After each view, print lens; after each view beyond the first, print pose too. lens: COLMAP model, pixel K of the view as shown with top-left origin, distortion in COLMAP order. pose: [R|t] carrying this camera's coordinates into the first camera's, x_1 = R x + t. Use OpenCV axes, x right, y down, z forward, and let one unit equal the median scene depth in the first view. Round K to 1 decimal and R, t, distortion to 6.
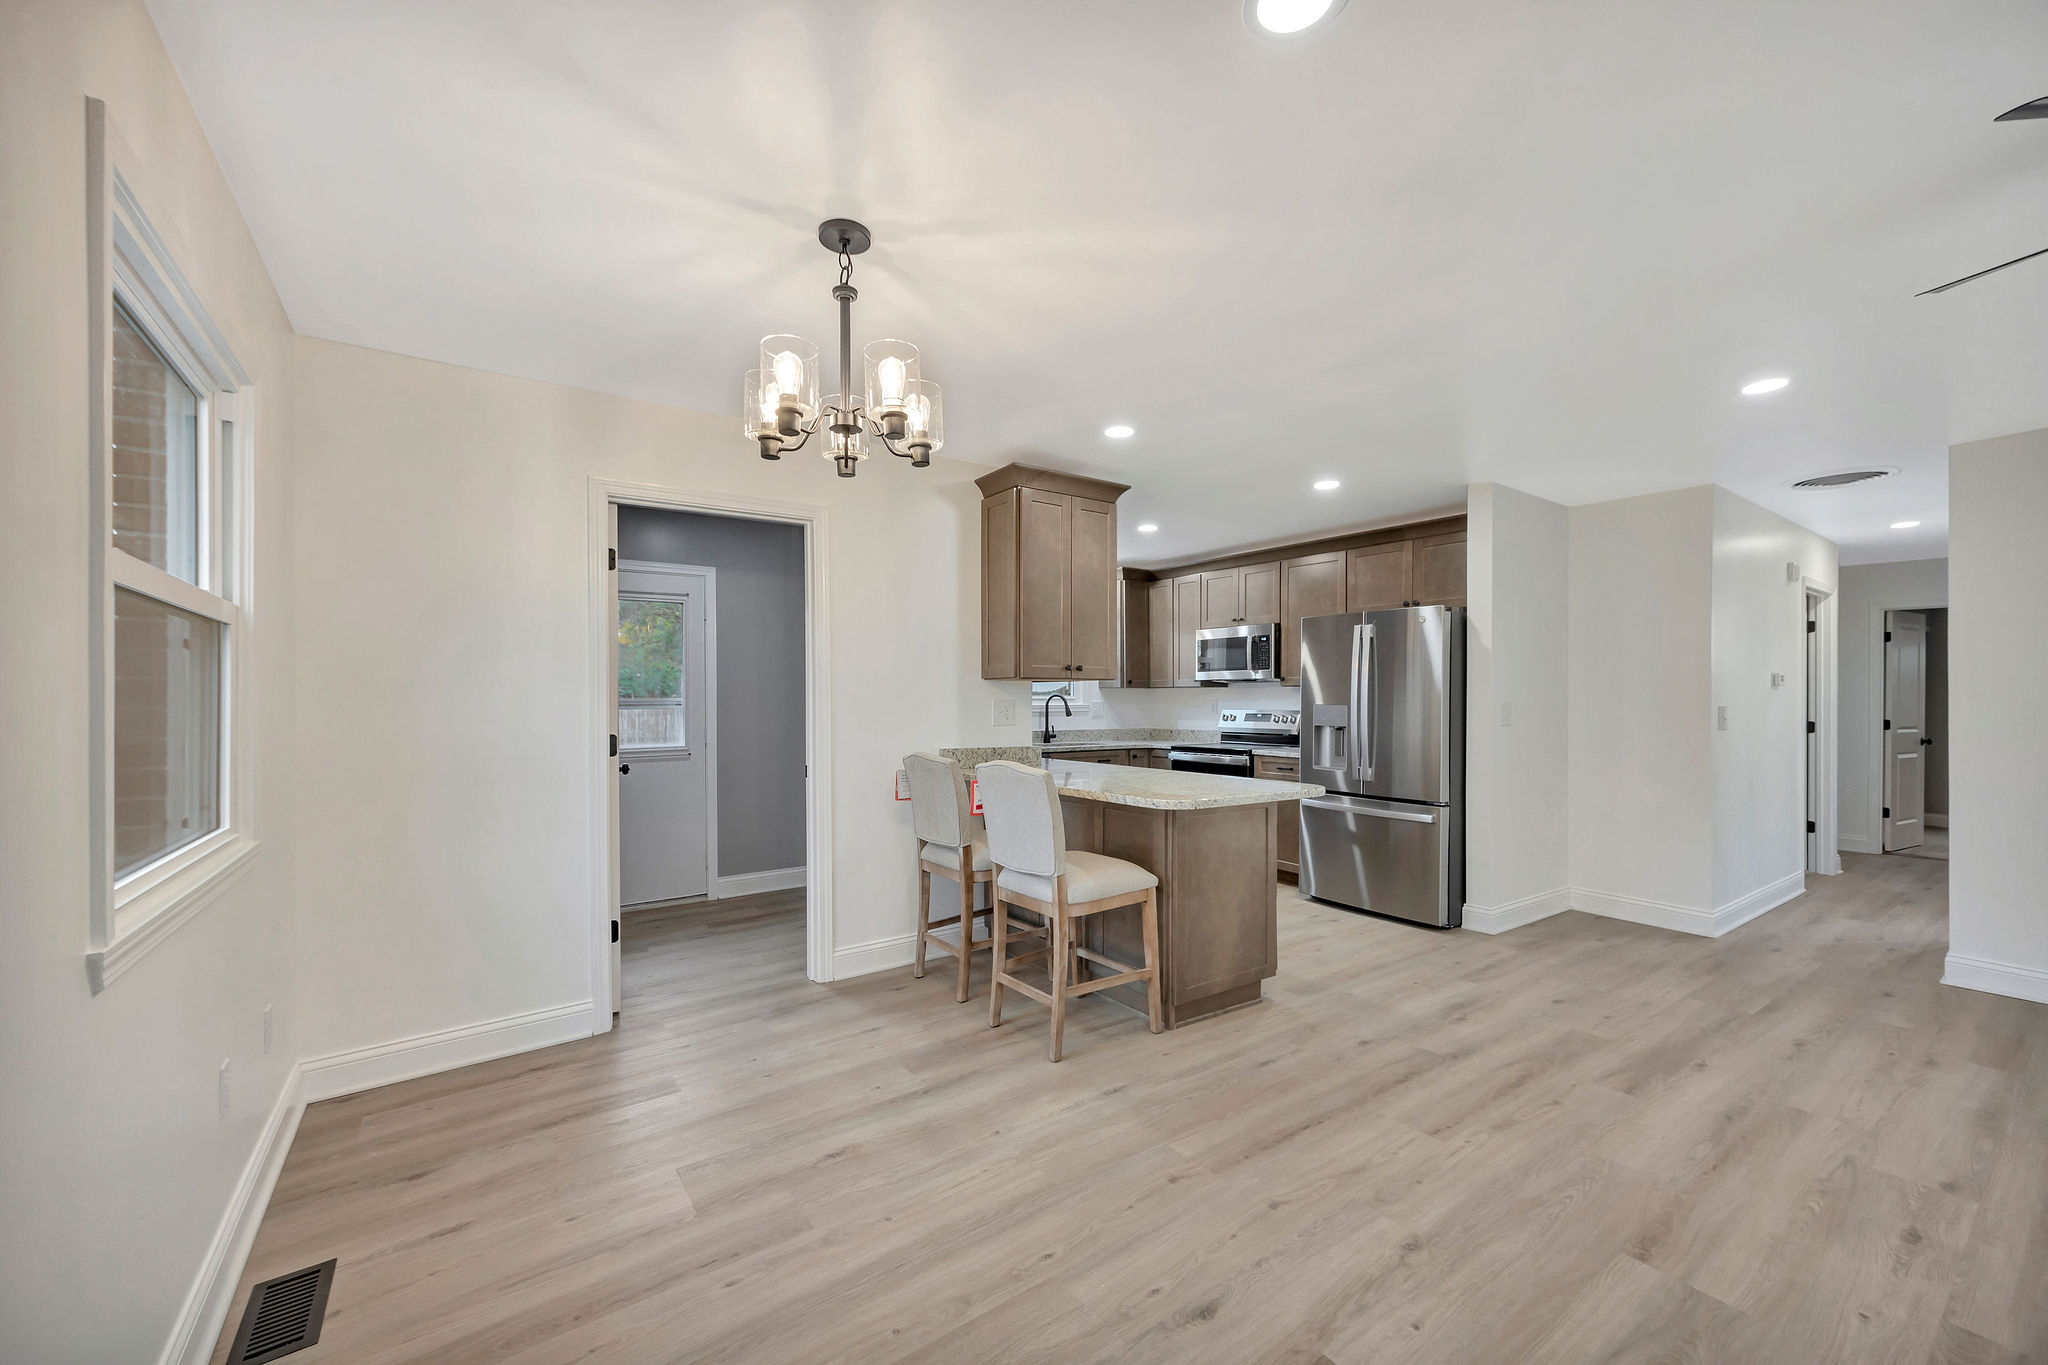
lens RADIAL K [[806.4, 0, 1021.7], [0, 806.4, 701.3], [0, 0, 1]] dist [0.006981, -0.000065]
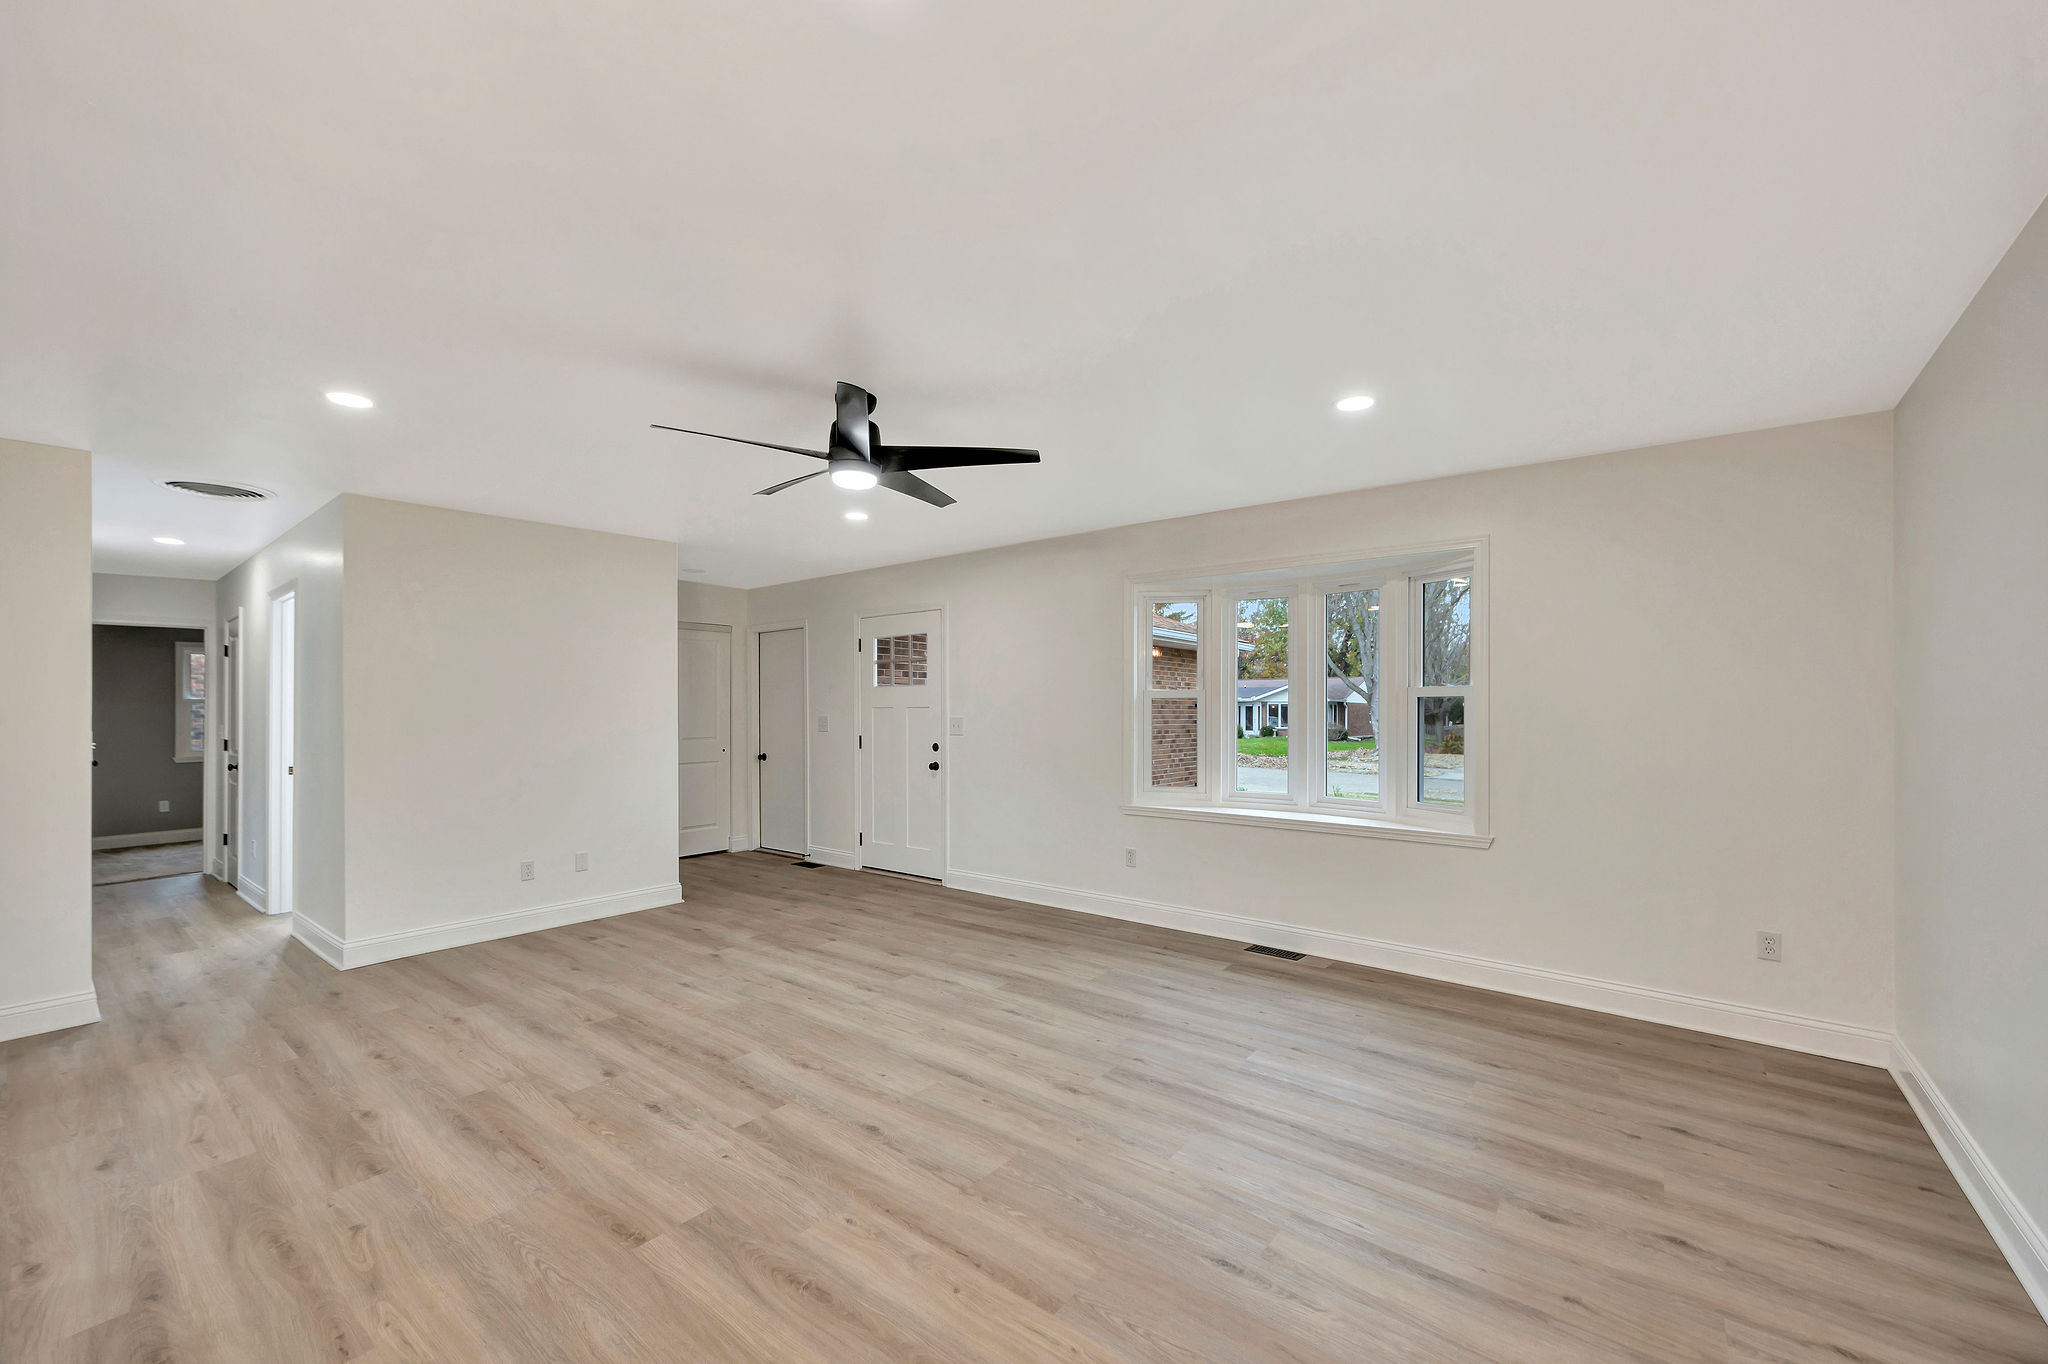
lens RADIAL K [[819.3, 0, 1036.3], [0, 819.3, 709.2], [0, 0, 1]] dist [0.000206, 0.000425]
pose [[-0.290086, -0.006960, 0.956975, -0.187033], [0.016049, 0.999798, 0.012136, -0.009314], [-0.956866, 0.018879, -0.289915, 0.358675]]
